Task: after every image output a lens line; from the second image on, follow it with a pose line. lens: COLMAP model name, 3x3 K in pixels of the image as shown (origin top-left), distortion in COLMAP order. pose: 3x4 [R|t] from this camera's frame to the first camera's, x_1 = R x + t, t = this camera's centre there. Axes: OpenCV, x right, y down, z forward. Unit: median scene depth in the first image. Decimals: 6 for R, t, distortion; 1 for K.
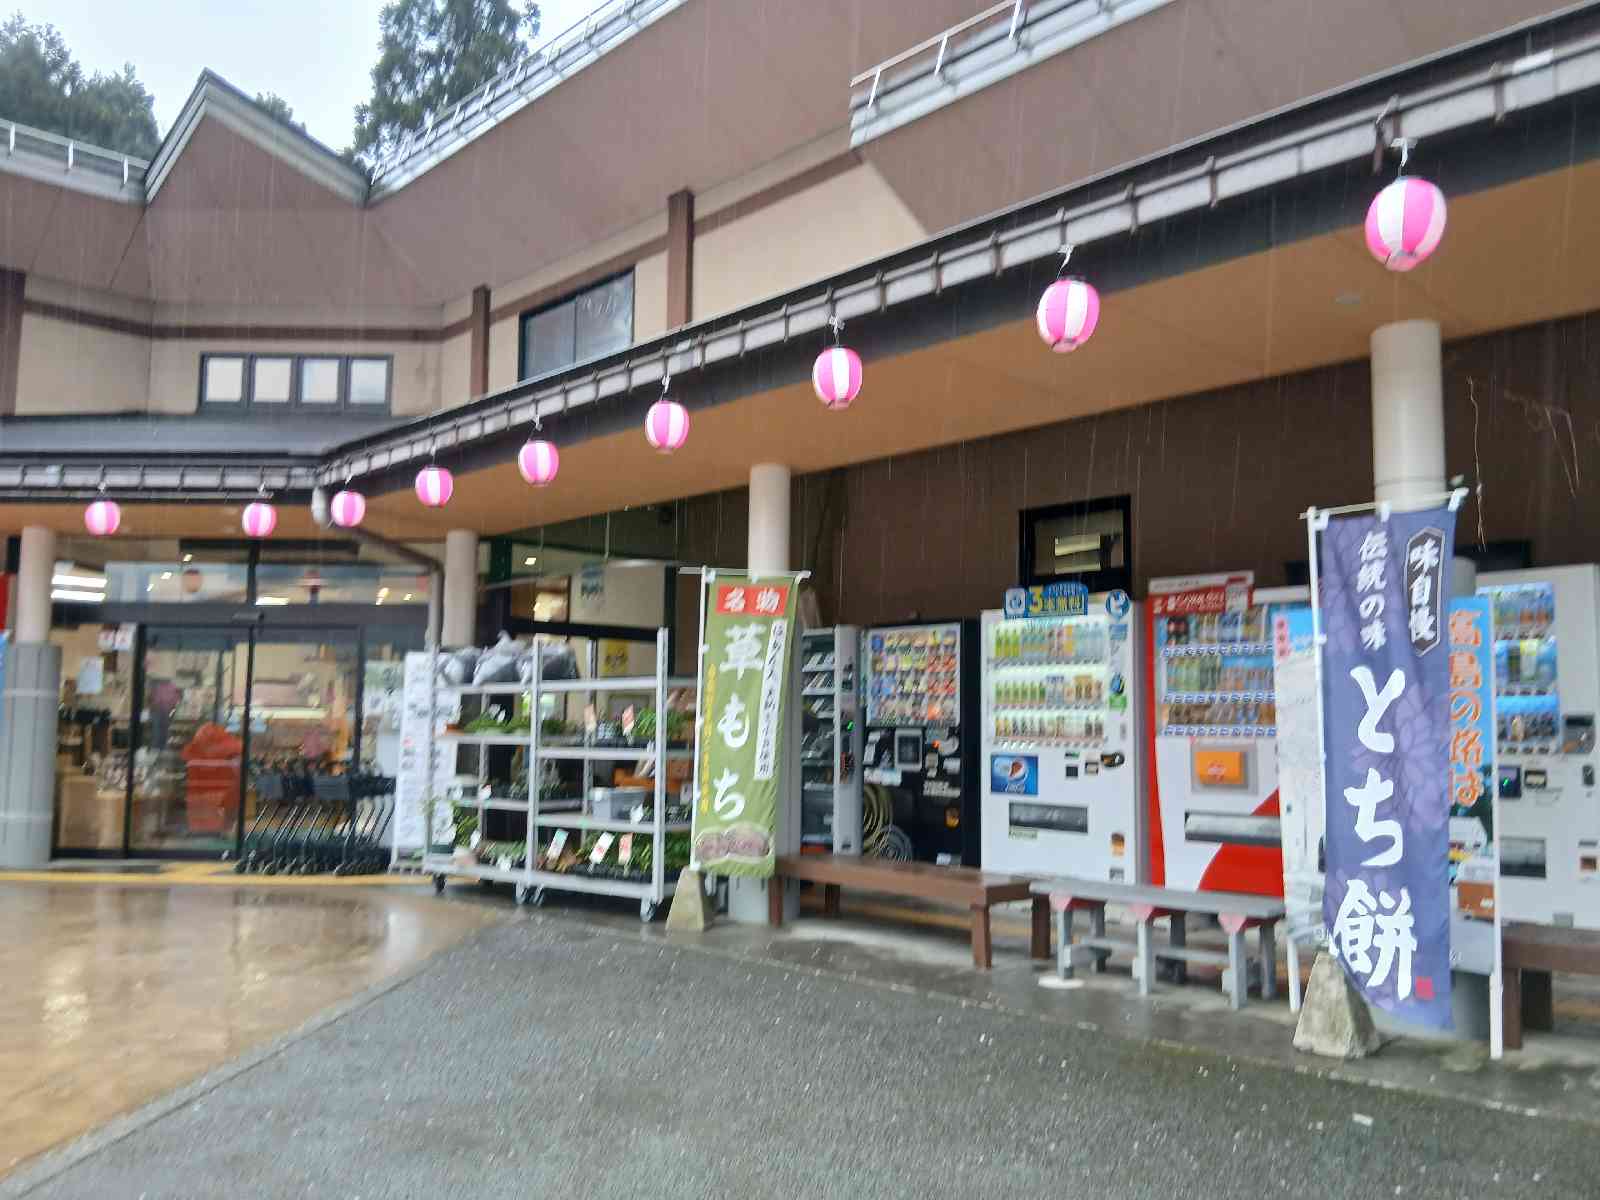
lens RADIAL K [[1286.4, 0, 795.8], [0, 1286.4, 613.1], [0, 0, 1]] dist [0.001104, -0.028444]
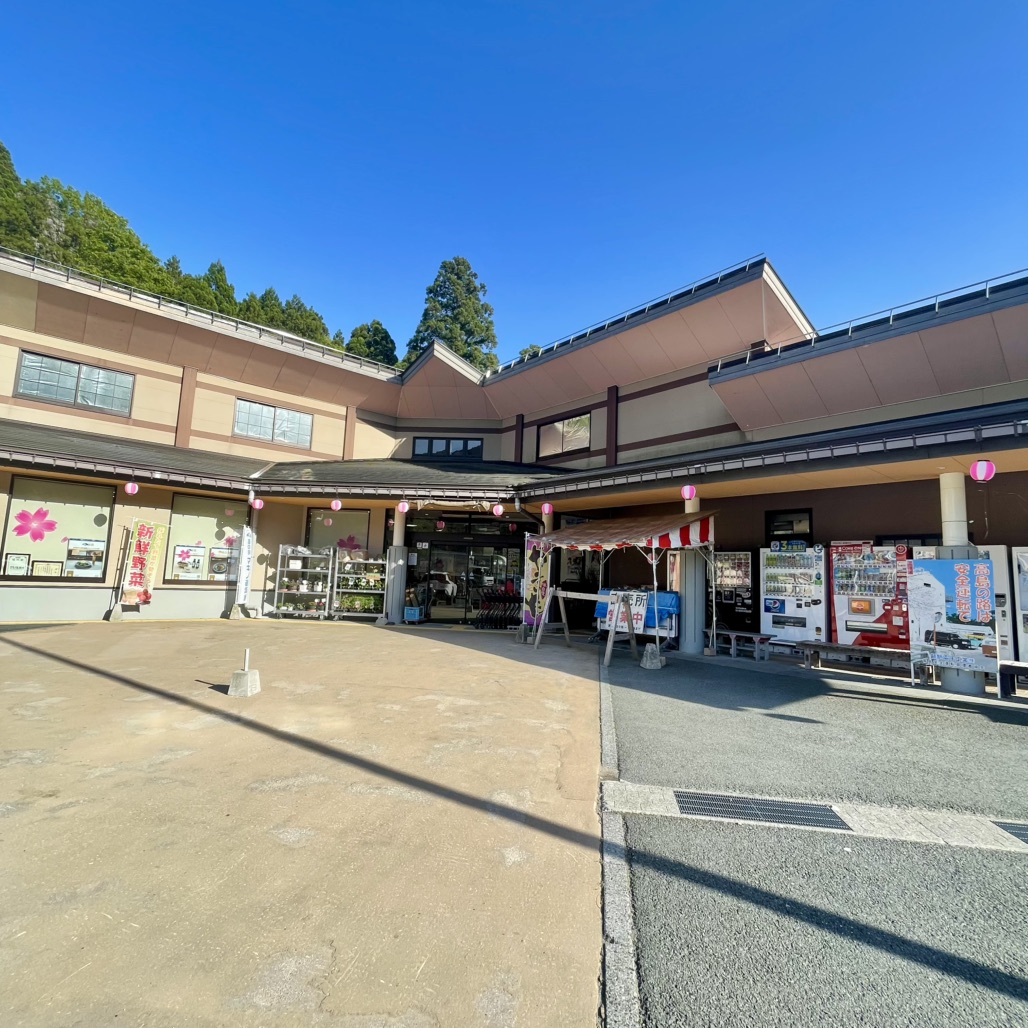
lens RADIAL K [[551.5, 0, 515.6], [0, 551.5, 518.4], [0, 0, 1]] dist [-0.007107, 0.000112]
pose [[0.997448, 0.024549, -0.067051, -0.328304], [-0.025707, 0.999534, -0.016470, -0.034771], [0.066615, 0.018152, 0.997614, -0.271978]]
